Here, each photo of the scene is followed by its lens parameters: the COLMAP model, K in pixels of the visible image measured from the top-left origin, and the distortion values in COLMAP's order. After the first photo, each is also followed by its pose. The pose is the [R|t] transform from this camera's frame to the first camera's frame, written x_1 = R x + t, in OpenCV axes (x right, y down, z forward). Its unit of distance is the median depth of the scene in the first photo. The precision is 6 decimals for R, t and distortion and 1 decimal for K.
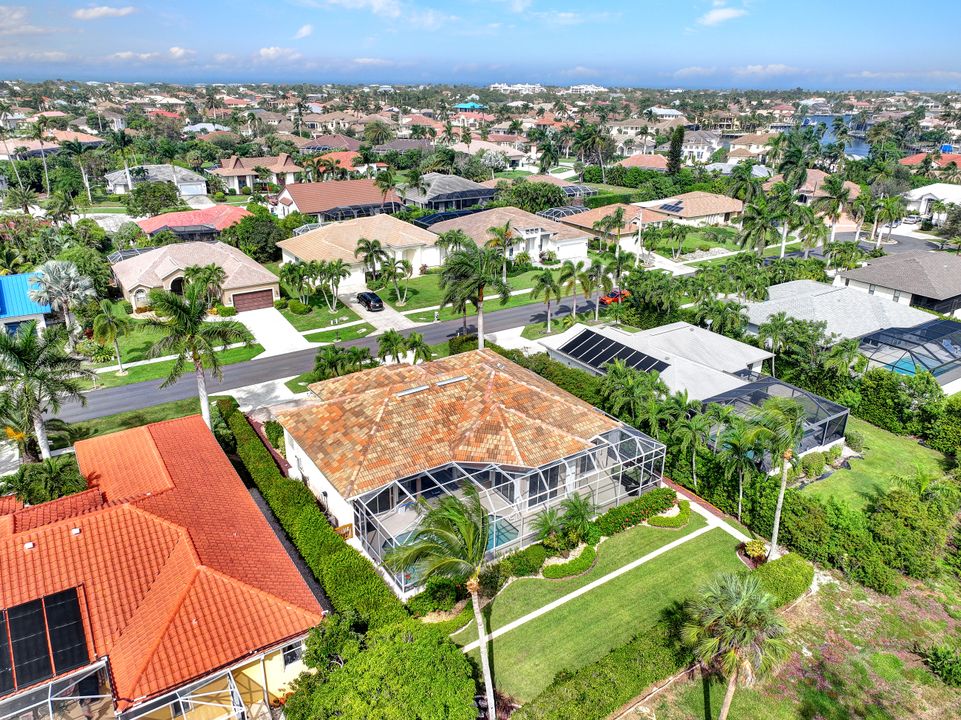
lens RADIAL K [[687.8, 0, 480.5], [0, 687.8, 360.0], [0, 0, 1]] dist [0.006679, 0.006409]
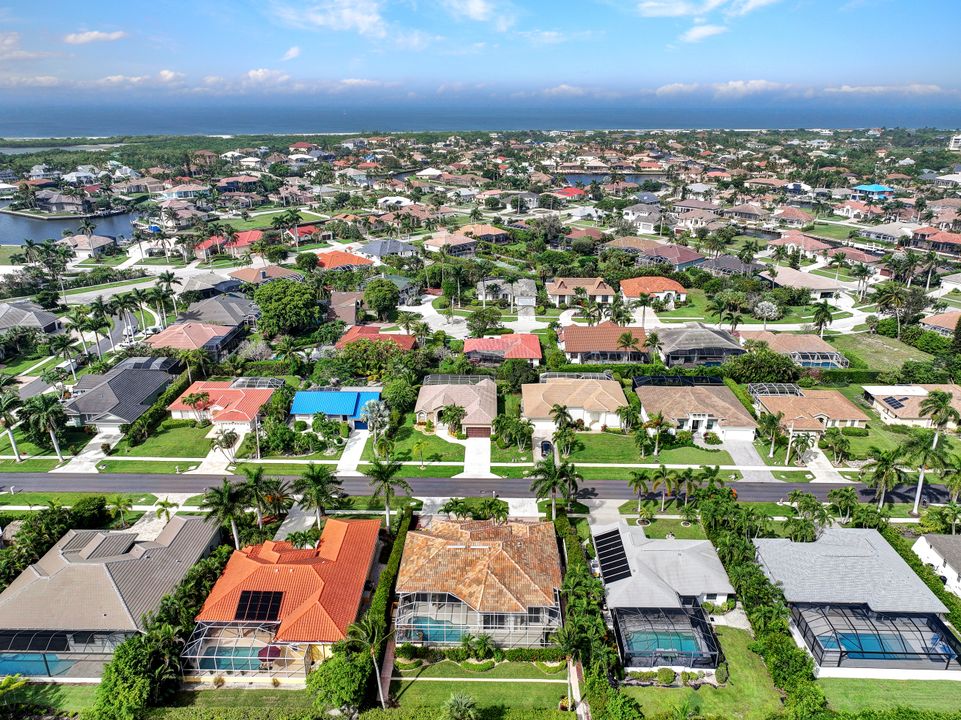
lens RADIAL K [[675.6, 0, 480.5], [0, 675.6, 360.0], [0, 0, 1]] dist [0.005054, 0.005962]
pose [[0.820540, 0.194674, -0.537416, 0.768931], [-0.208298, 0.977402, 0.036019, -0.483466], [0.532284, 0.082387, 0.842548, -0.542226]]
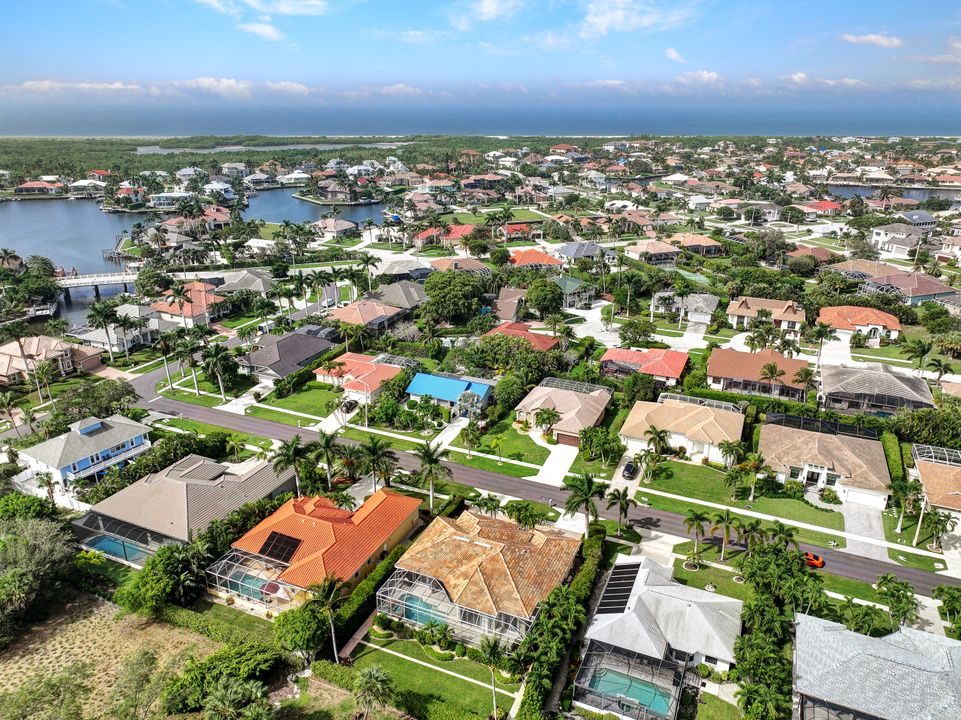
lens RADIAL K [[675.6, 0, 480.5], [0, 675.6, 360.0], [0, 0, 1]] dist [0.005054, 0.005962]
pose [[0.535543, 0.289974, -0.793164, 1.163039], [-0.315193, 0.939967, 0.130826, -0.624166], [0.783484, 0.179936, 0.594791, -0.192130]]
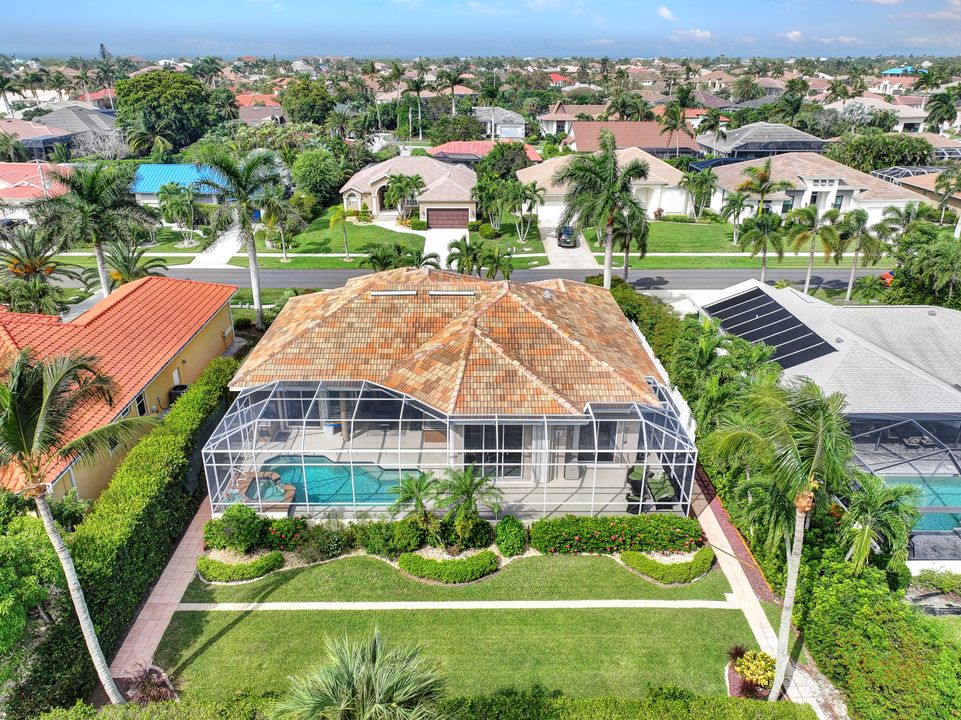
lens RADIAL K [[688.5, 0, 467.3], [0, 688.5, 349.8], [0, 0, 1]] dist [0.008060, 0.005771]
pose [[0.835058, 0.206259, -0.510034, 0.334386], [-0.199844, 0.977459, 0.068089, 0.032763], [0.512581, 0.045069, 0.857455, 0.323356]]
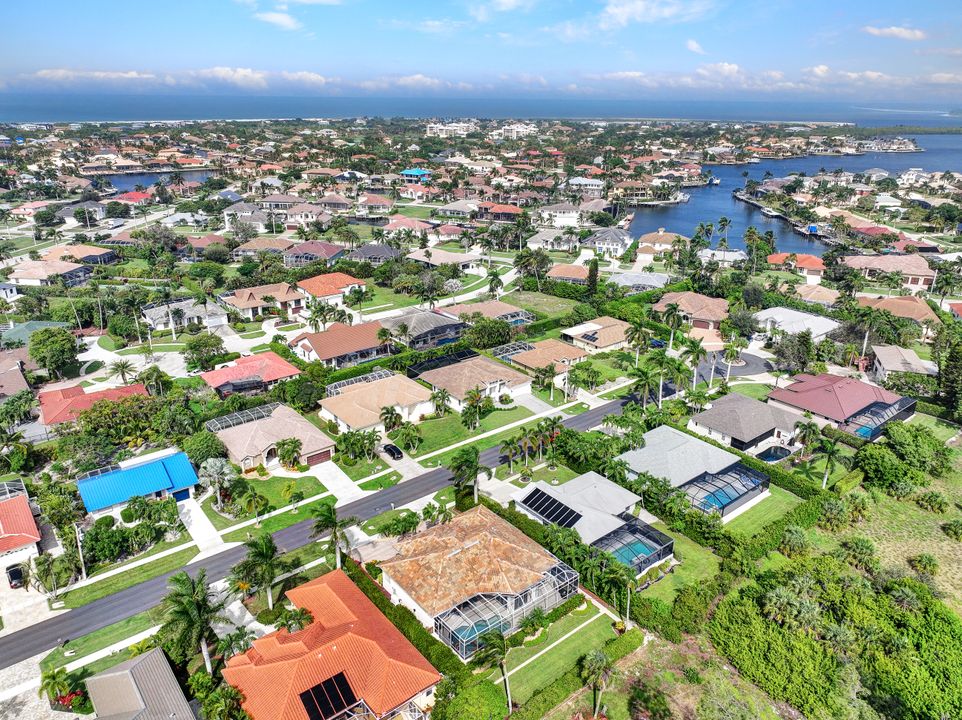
lens RADIAL K [[688.5, 0, 481.0], [0, 688.5, 360.0], [0, 0, 1]] dist [0.006679, 0.006409]
pose [[0.995491, -0.036005, 0.087755, -0.151354], [0.037391, 0.999200, -0.014198, -0.419787], [-0.087174, 0.017415, 0.996041, -0.874662]]
